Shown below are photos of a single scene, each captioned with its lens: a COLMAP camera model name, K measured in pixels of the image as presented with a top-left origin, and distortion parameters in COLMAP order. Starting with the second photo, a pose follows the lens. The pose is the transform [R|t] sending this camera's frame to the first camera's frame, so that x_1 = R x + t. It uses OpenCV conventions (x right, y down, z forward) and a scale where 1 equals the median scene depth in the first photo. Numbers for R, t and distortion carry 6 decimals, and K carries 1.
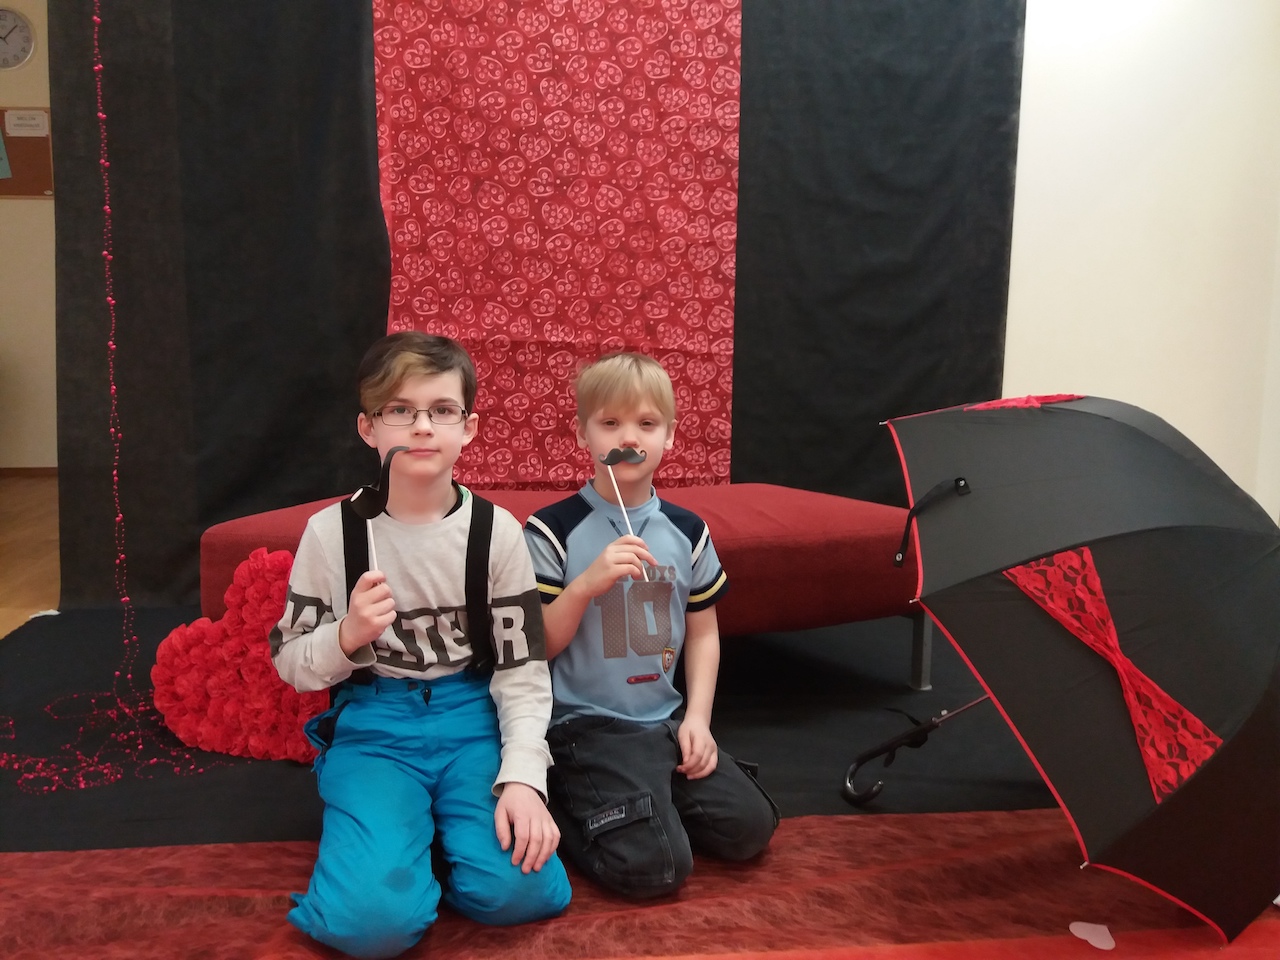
lens RADIAL K [[1181.8, 0, 626.3], [0, 1181.8, 511.3], [0, 0, 1]] dist [0.047947, -0.142592]
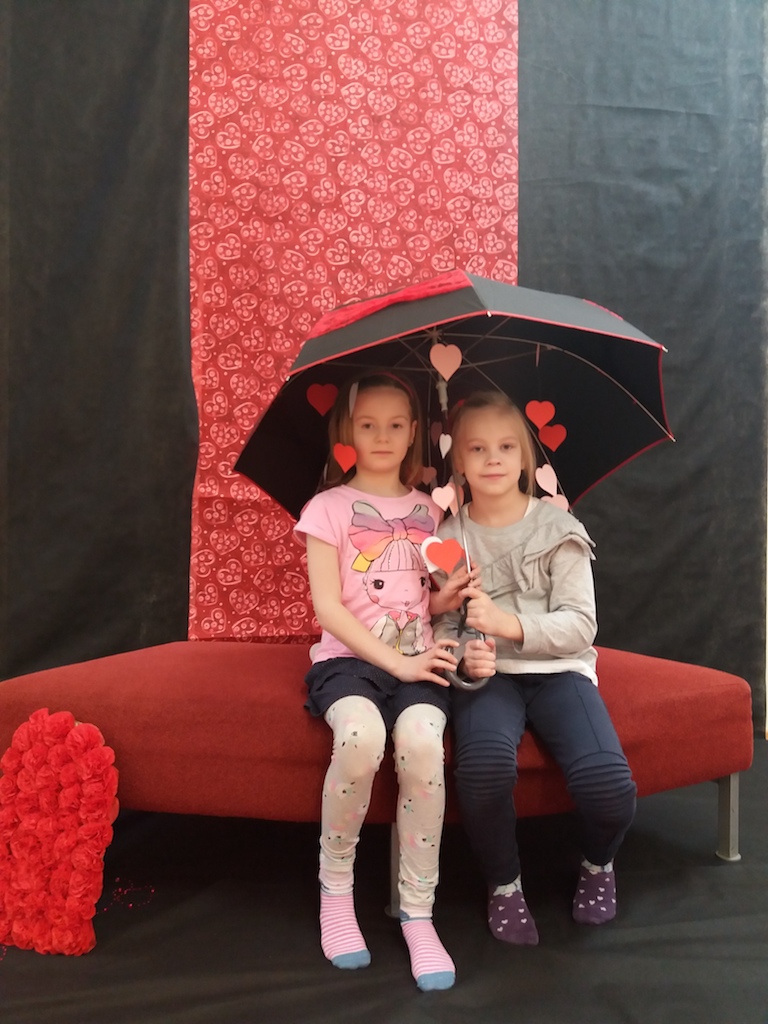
lens RADIAL K [[945.5, 0, 388.2], [0, 945.5, 493.5], [0, 0, 1]] dist [0.047947, -0.142592]
pose [[0.999900, 0.000512, -0.014103, -0.013368], [-0.002839, 0.986217, -0.165435, -0.010321], [0.013824, 0.165459, 0.986120, 0.158843]]
